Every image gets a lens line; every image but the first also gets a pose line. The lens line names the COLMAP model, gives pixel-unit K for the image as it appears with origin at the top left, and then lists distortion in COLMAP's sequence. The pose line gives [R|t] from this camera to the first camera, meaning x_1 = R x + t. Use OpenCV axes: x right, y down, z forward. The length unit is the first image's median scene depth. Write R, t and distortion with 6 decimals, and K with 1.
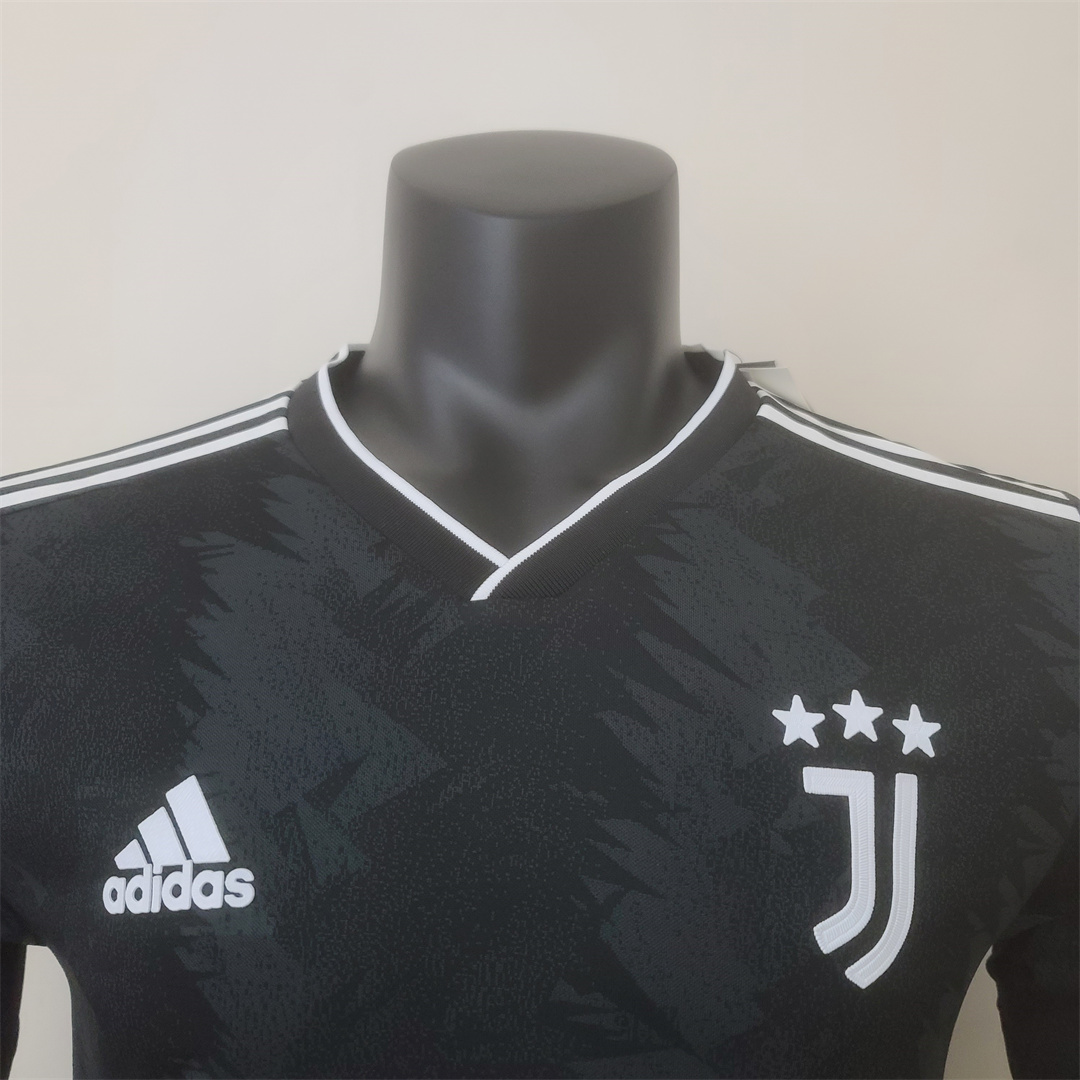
lens RADIAL K [[1007.8, 0, 538.5], [0, 1007.8, 611.3], [0, 0, 1]] dist [-0.006337, -0.004462]
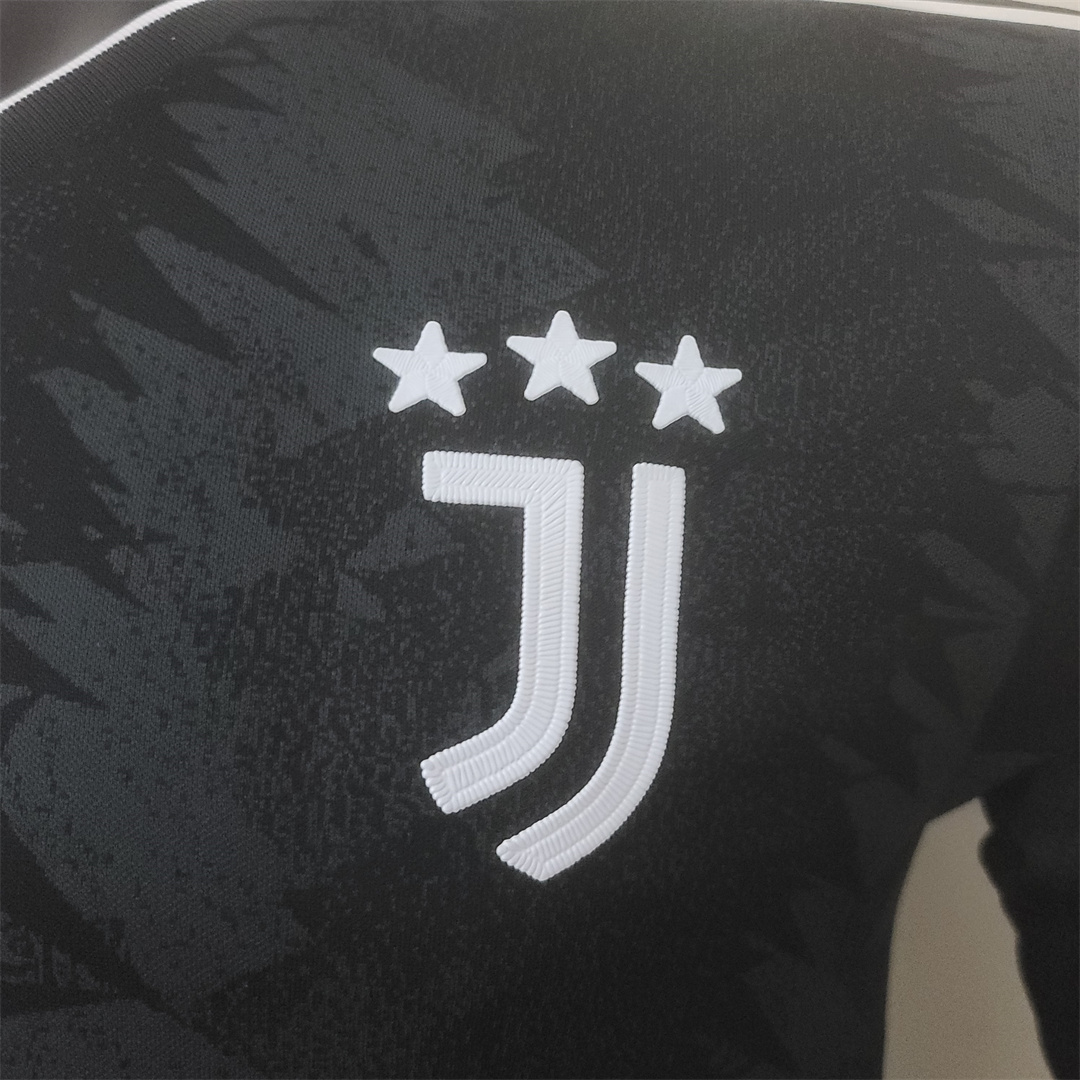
lens RADIAL K [[1007.8, 0, 538.5], [0, 1007.8, 611.3], [0, 0, 1]] dist [-0.006337, -0.004462]
pose [[0.990576, -0.043730, -0.129795, 0.380437], [0.056473, 0.993760, 0.096184, 0.188476], [0.124779, -0.102607, 0.986865, 0.505126]]
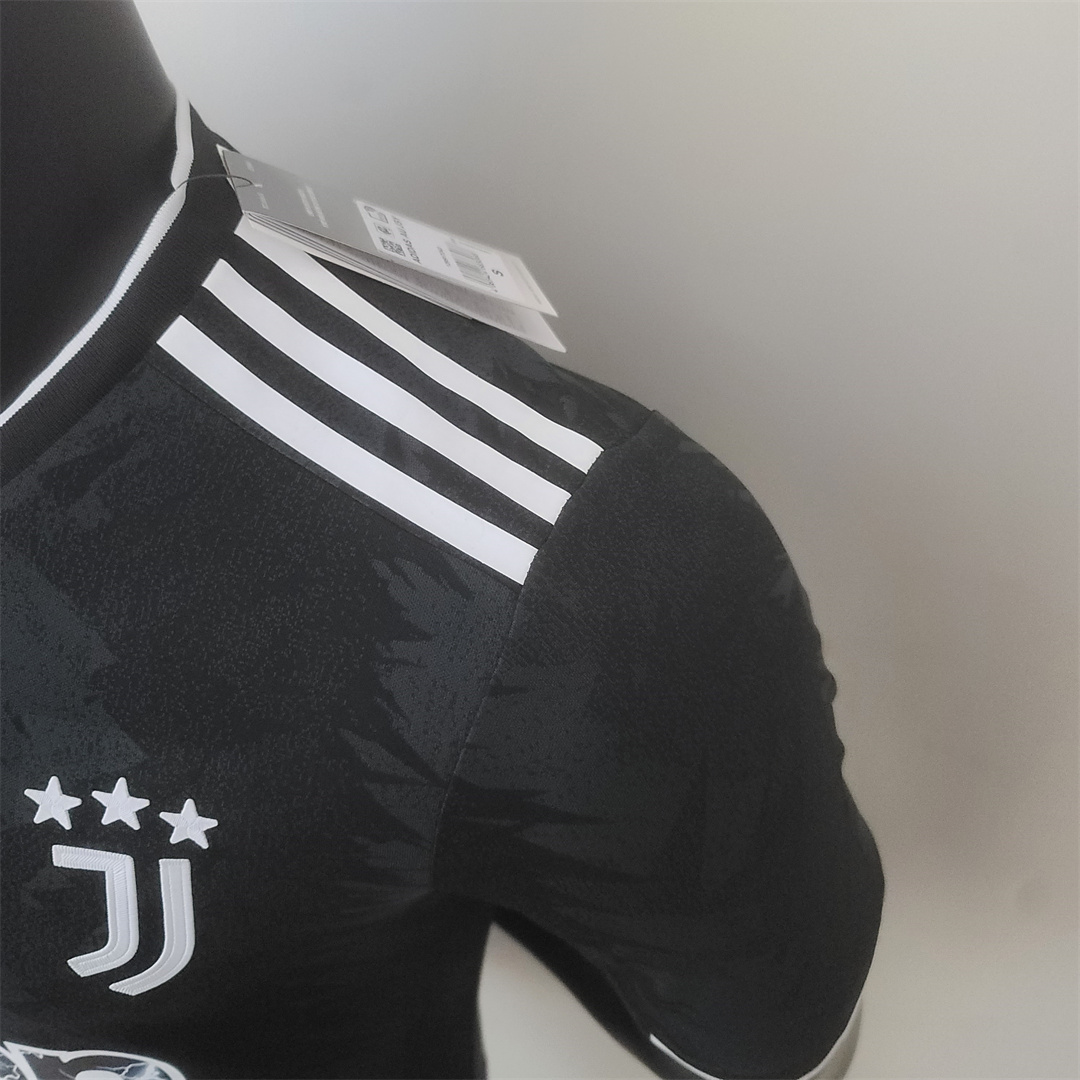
lens RADIAL K [[947.9, 0, 540.0], [0, 947.9, 540.0], [0, 0, 1]] dist [0.063415, -0.004063]
pose [[0.924584, 0.213549, -0.315500, 0.946793], [0.033010, 0.780114, 0.624765, -0.663440], [0.379544, -0.588063, 0.714232, 0.676211]]
